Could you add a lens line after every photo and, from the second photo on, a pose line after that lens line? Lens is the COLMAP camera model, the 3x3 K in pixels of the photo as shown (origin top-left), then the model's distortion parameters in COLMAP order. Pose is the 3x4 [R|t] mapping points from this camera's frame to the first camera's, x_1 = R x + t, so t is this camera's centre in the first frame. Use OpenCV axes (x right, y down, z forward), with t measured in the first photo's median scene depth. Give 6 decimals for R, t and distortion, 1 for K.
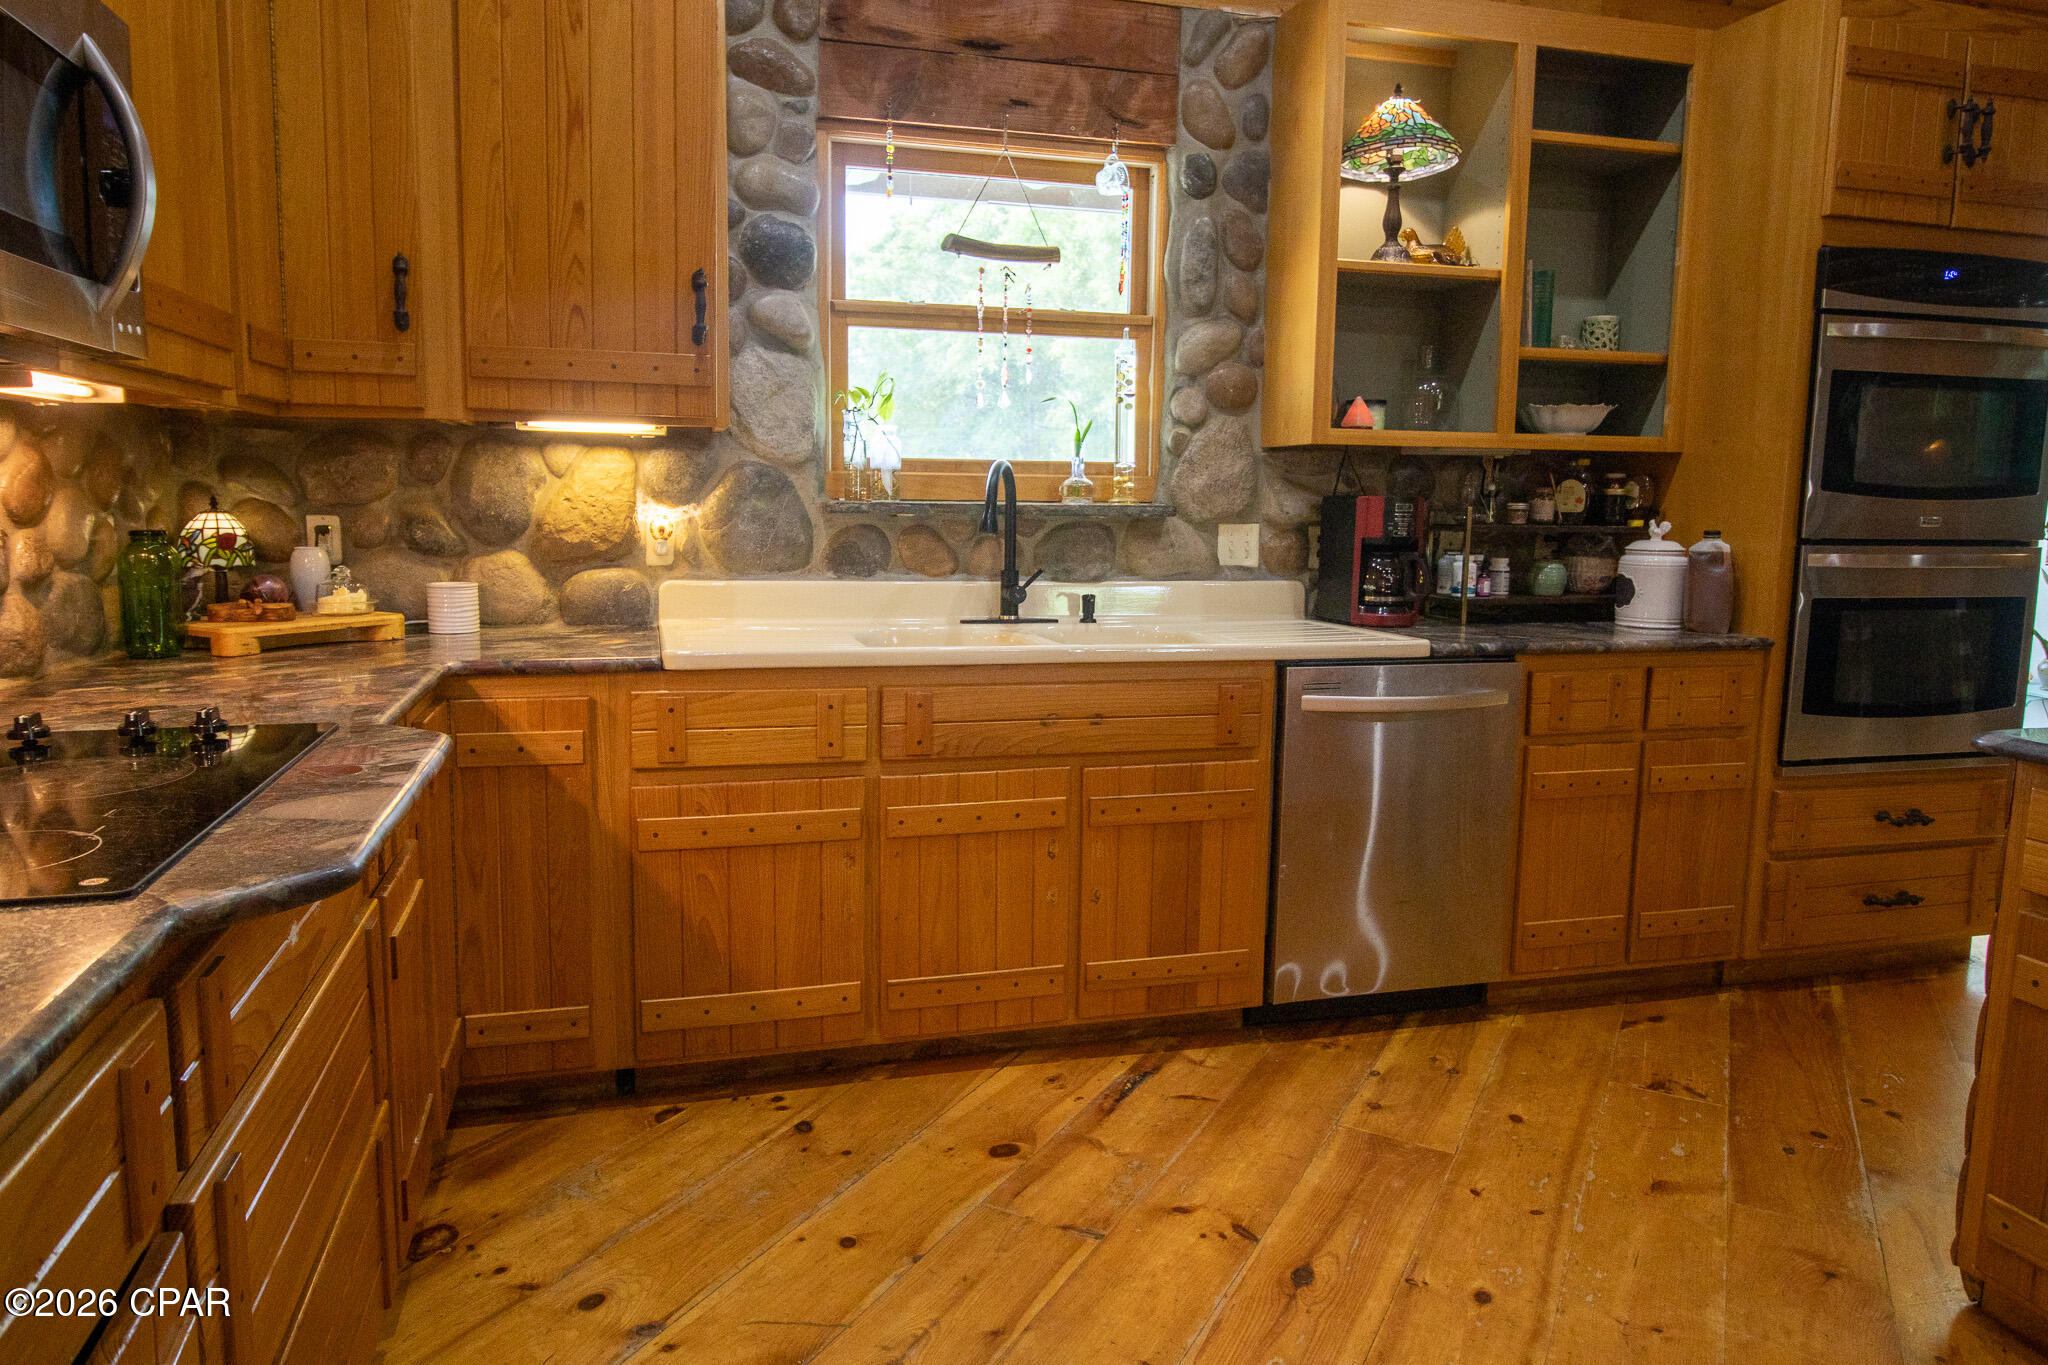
lens RADIAL K [[1295.7, 0, 1001.7], [0, 1295.7, 649.8], [0, 0, 1]] dist [0.005007, -0.002498]
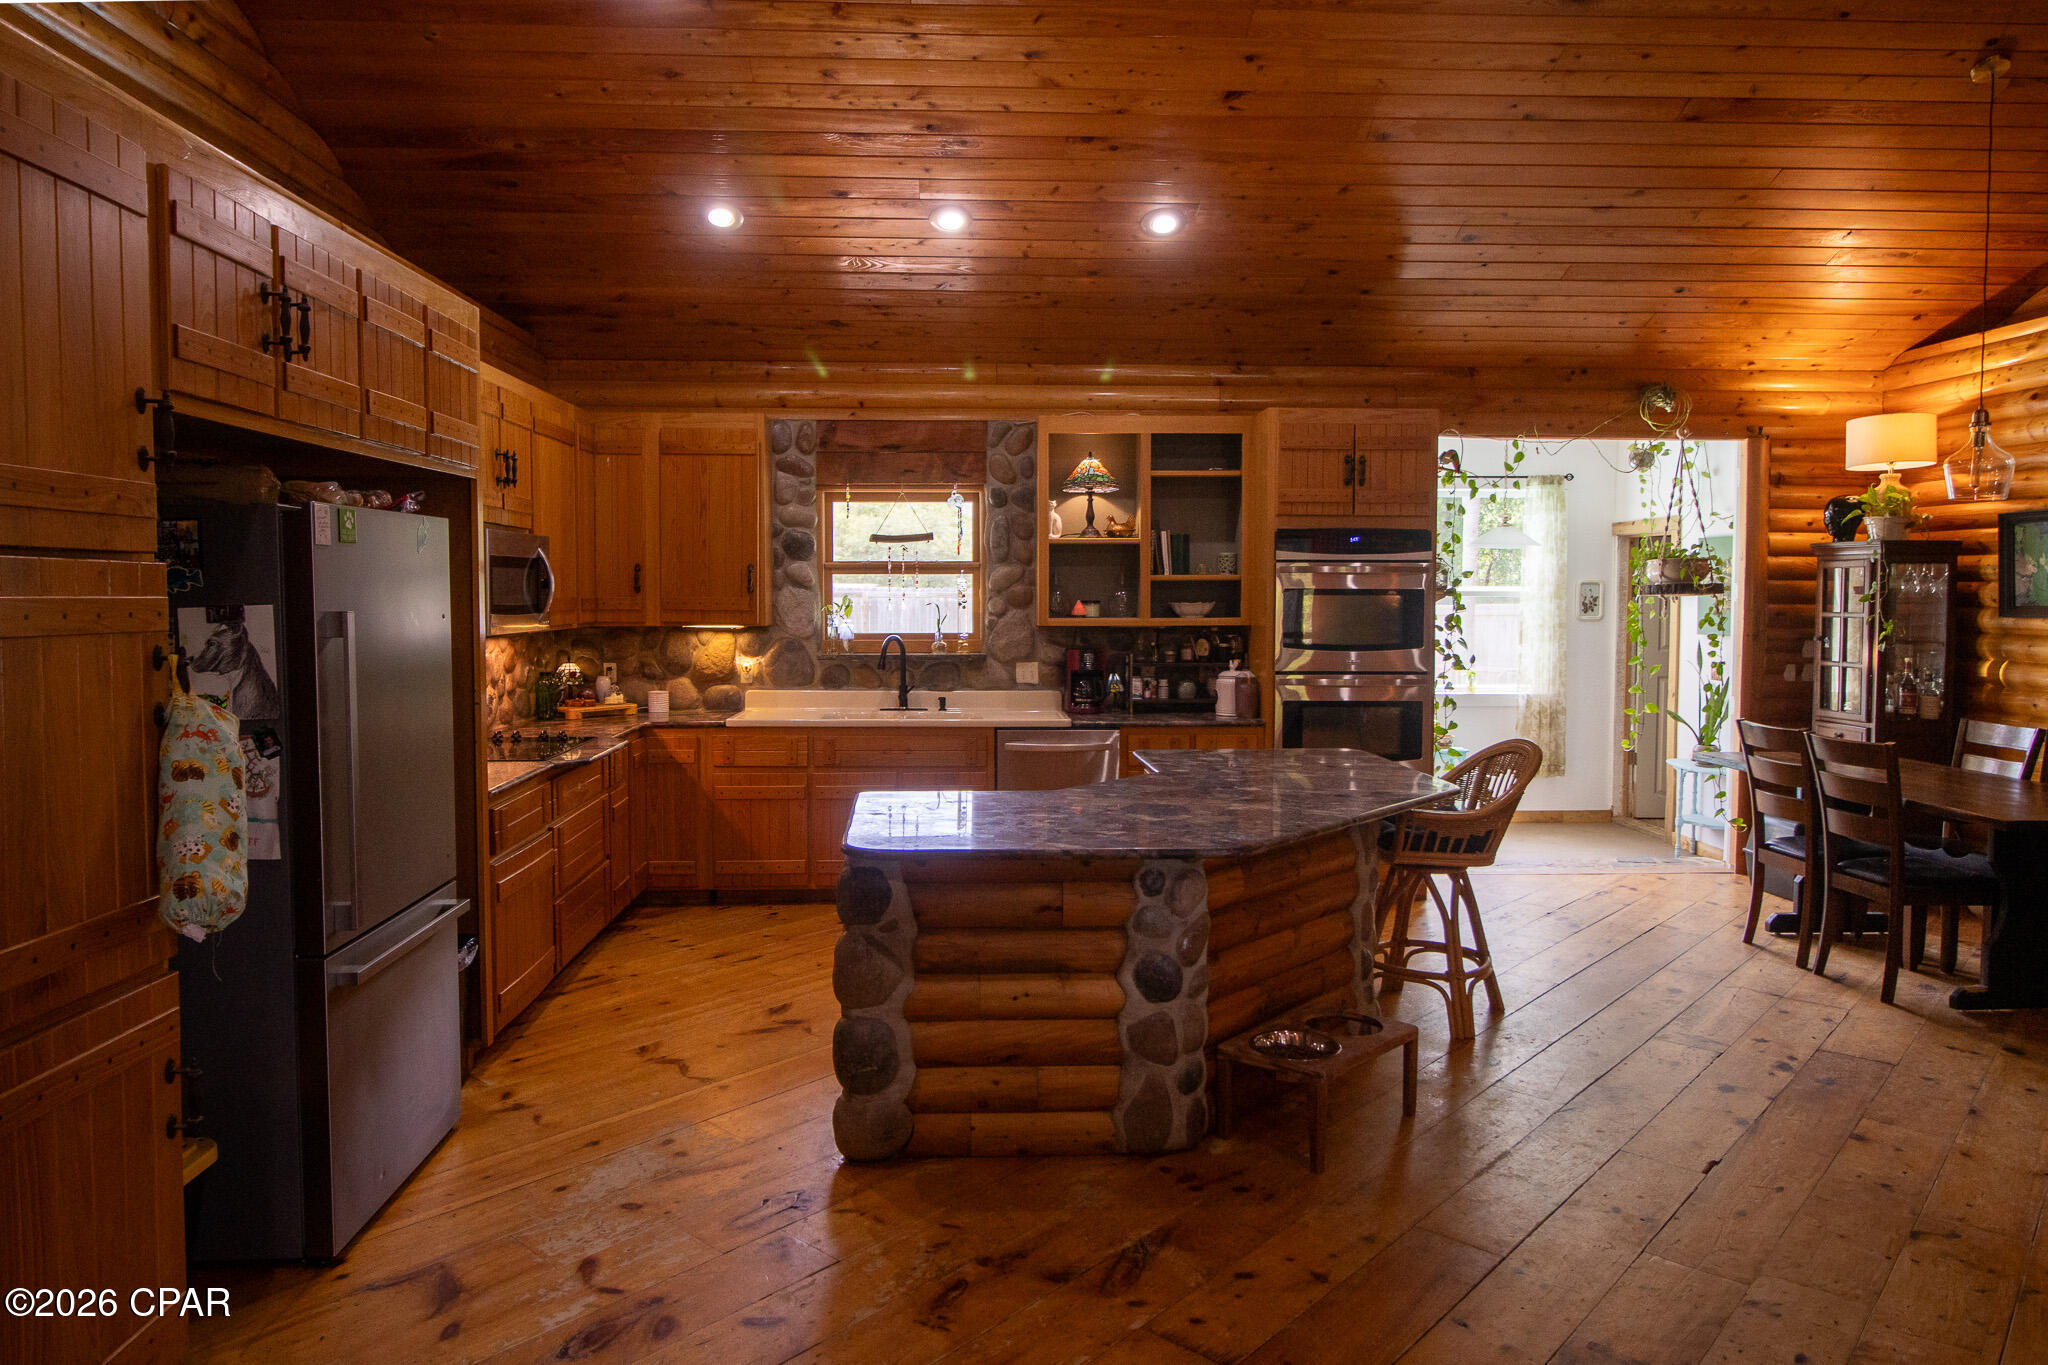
lens RADIAL K [[1317.3, 0, 998.0], [0, 1317.3, 648.0], [0, 0, 1]] dist [0.015172, -0.001848]
pose [[0.971810, -0.004048, -0.235731, 0.697248], [-0.013945, 0.997115, -0.074613, 0.038176], [0.235353, 0.075797, 0.968950, -1.113434]]
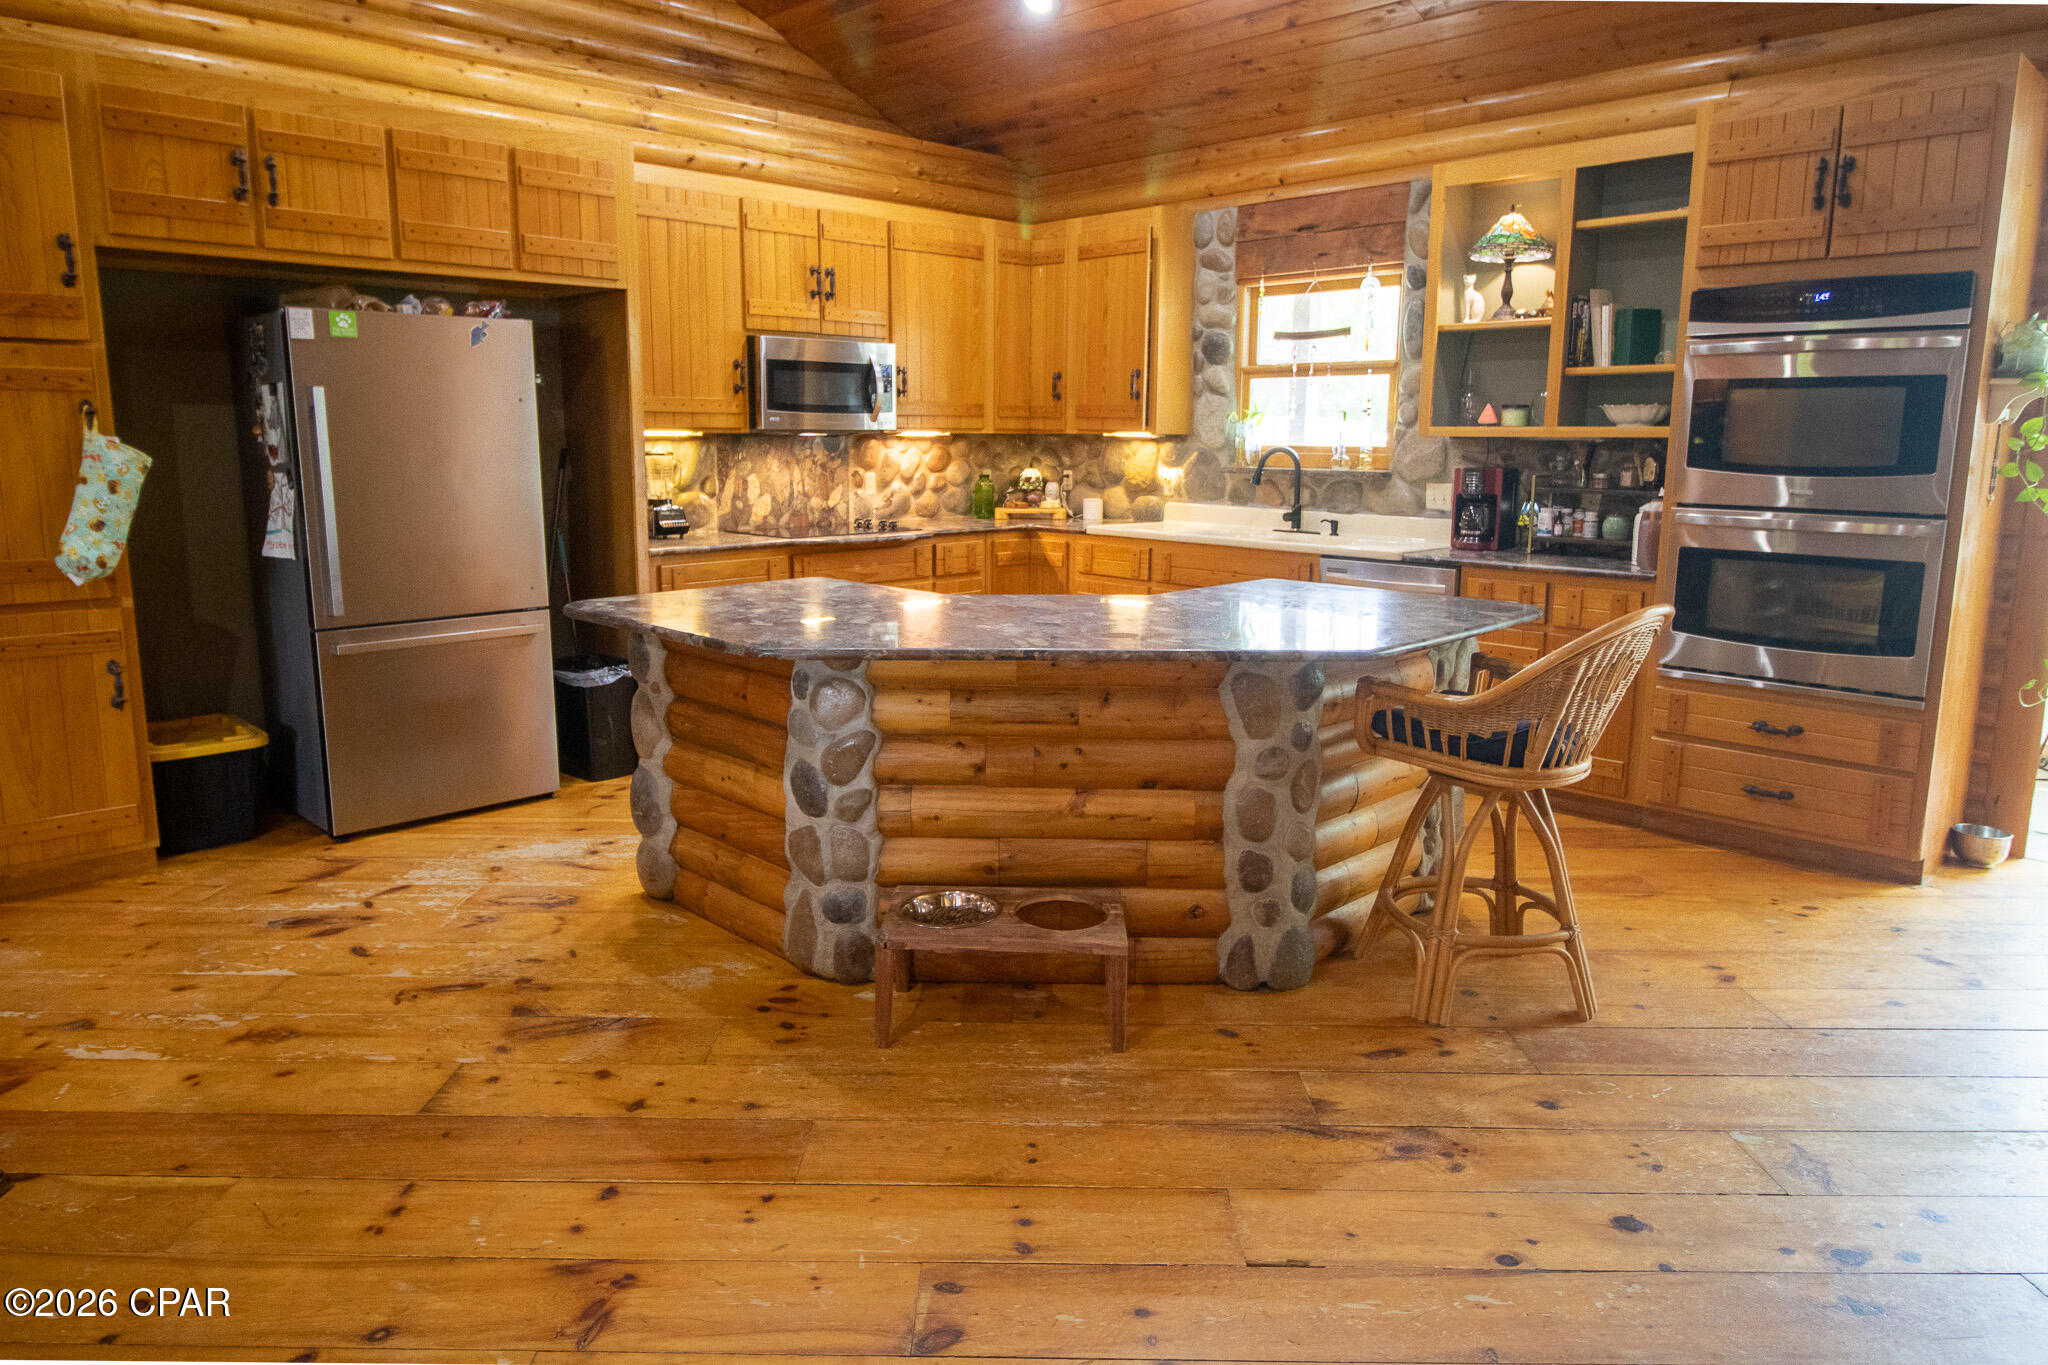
lens RADIAL K [[1295.7, 0, 1001.7], [0, 1295.7, 649.8], [0, 0, 1]] dist [0.005007, -0.002498]
pose [[0.477077, 0.134630, -0.868489, 1.534086], [-0.103395, 0.989933, 0.096659, 0.010600], [0.872759, 0.043683, 0.486194, -0.298160]]
